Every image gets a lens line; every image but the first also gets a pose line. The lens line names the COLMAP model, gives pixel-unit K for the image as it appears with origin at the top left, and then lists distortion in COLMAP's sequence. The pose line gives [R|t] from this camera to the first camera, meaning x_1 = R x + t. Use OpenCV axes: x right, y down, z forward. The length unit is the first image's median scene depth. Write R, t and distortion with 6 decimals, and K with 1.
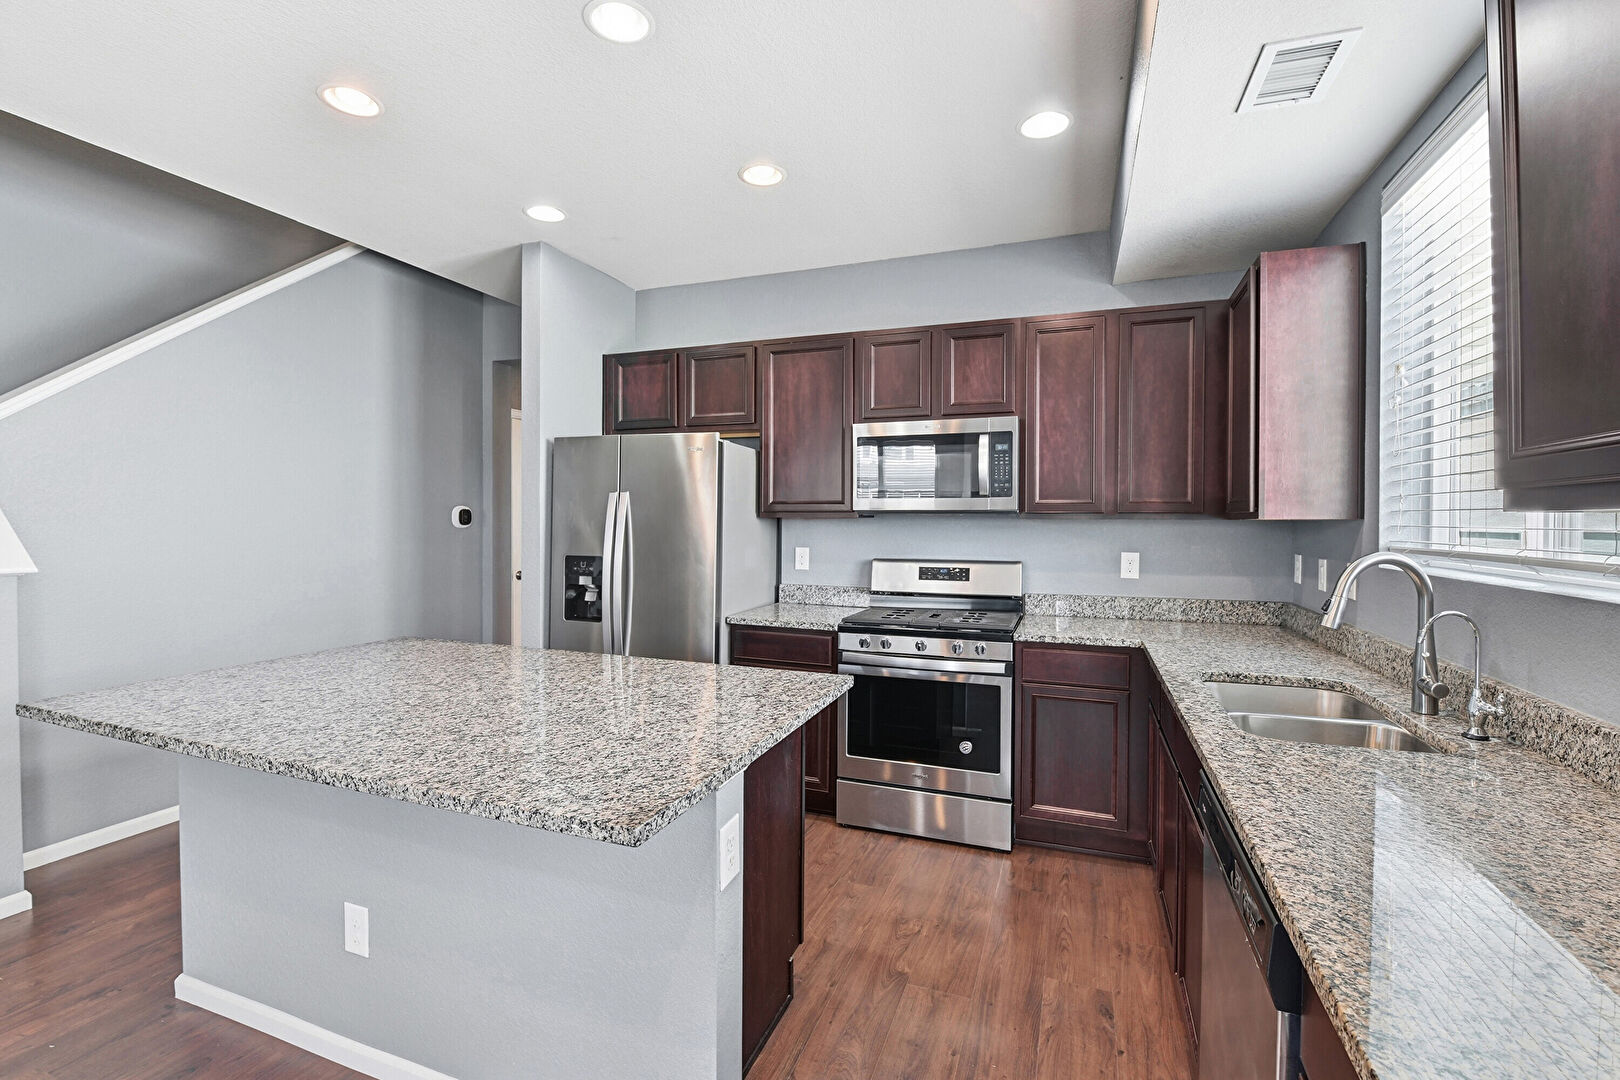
lens RADIAL K [[725.1, 0, 796.8], [0, 725.1, 523.9], [0, 0, 1]] dist [-0.002956, -0.000871]
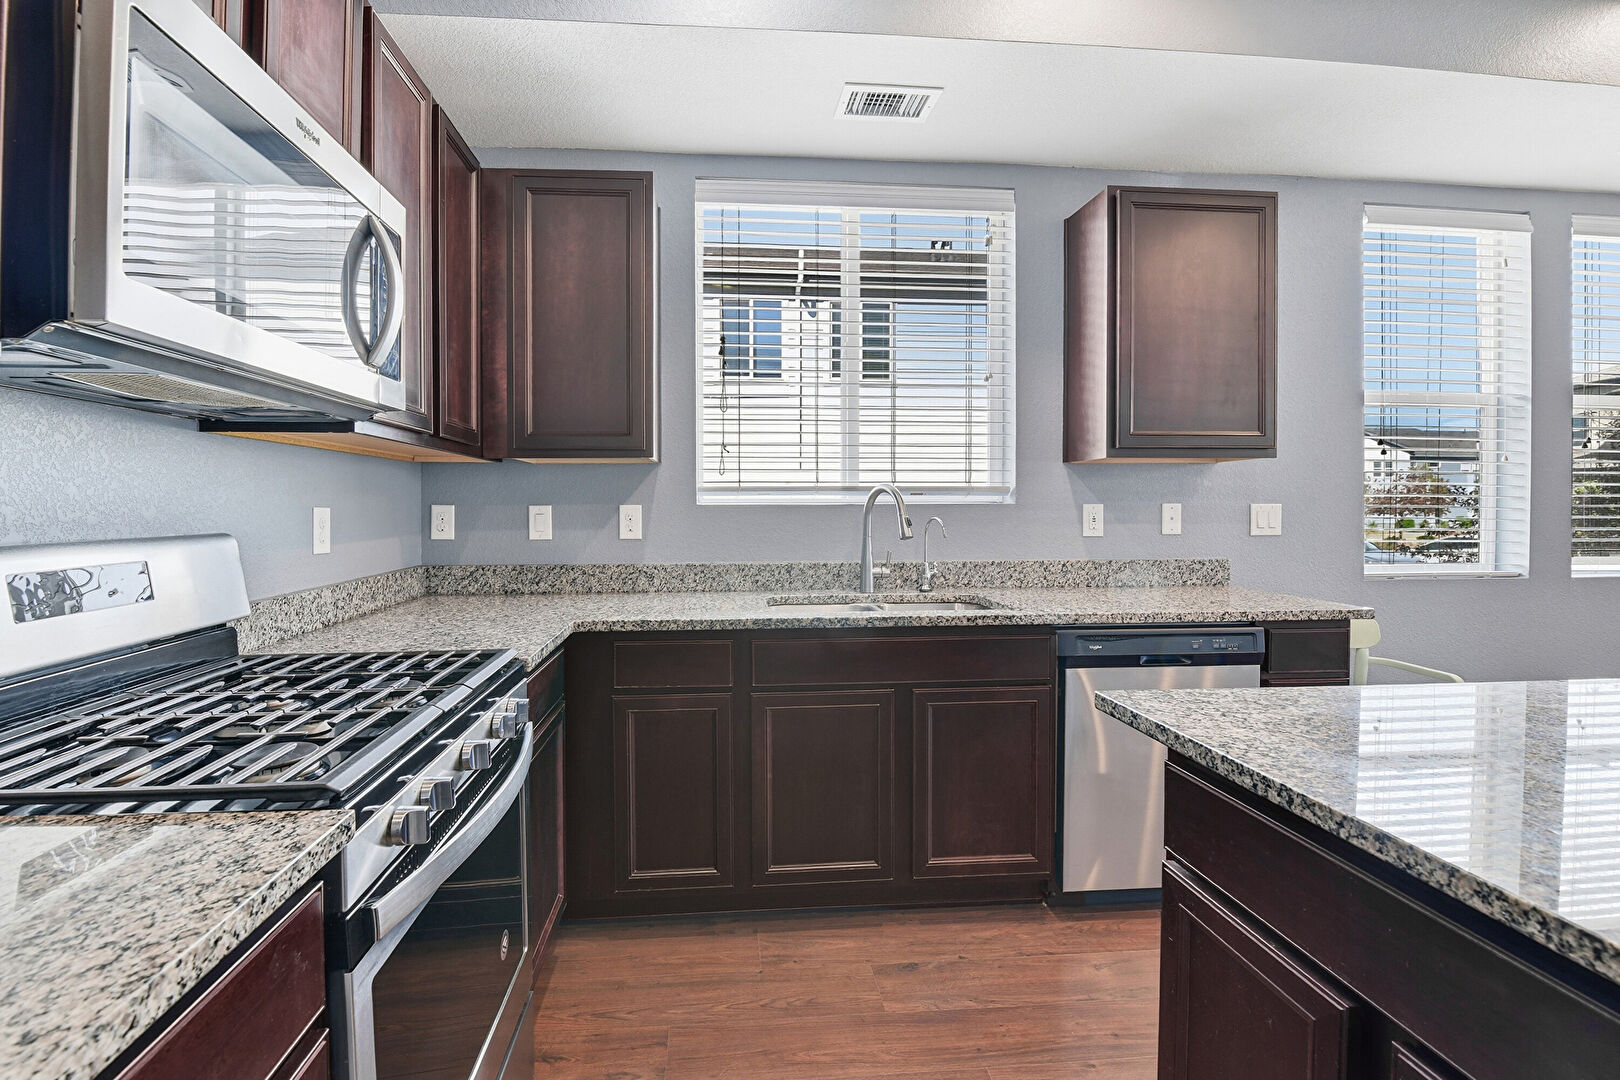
lens RADIAL K [[725.1, 0, 768.6], [0, 725.1, 516.8], [0, 0, 1]] dist [-0.002956, -0.000871]
pose [[-0.432061, -0.018044, 0.901664, -0.192444], [0.002781, 0.999768, 0.021340, 0.034423], [-0.901840, 0.011728, -0.431910, 0.888090]]
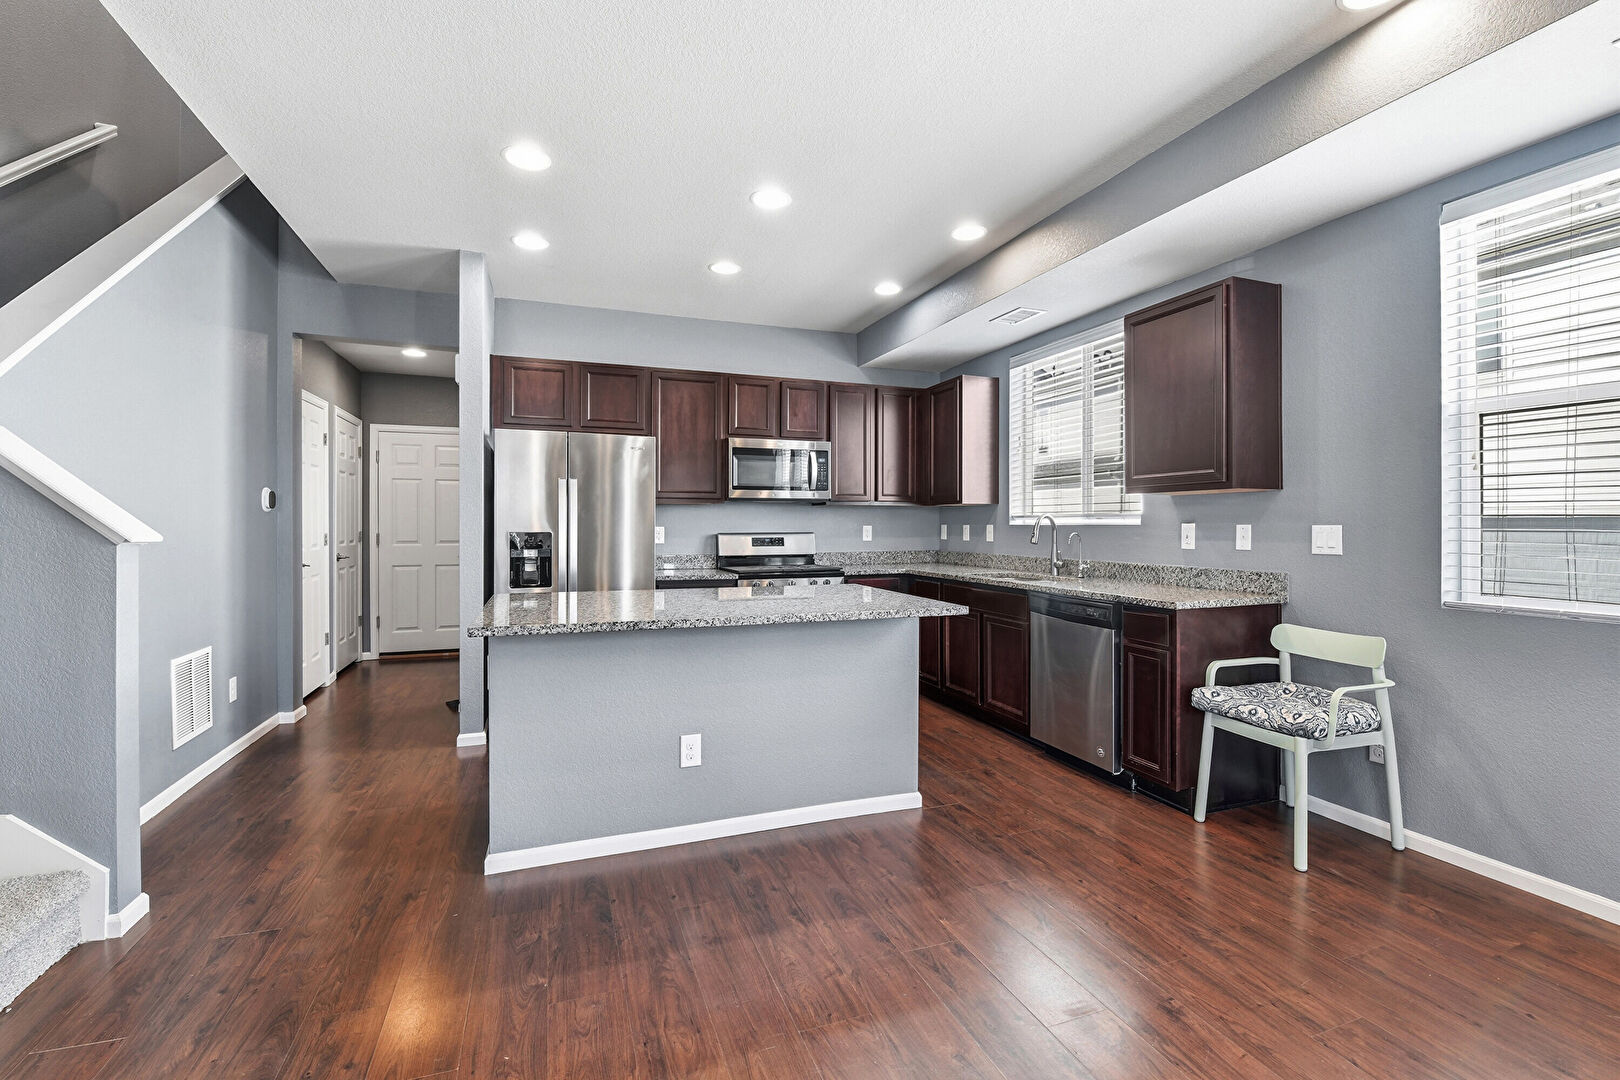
lens RADIAL K [[725.1, 0, 812.7], [0, 725.1, 531.2], [0, 0, 1]] dist [-0.002956, -0.000871]
pose [[0.748909, -0.011882, 0.662566, -0.732335], [0.006573, 0.999923, 0.010503, 0.032709], [-0.662640, -0.003511, 0.748930, -0.183102]]
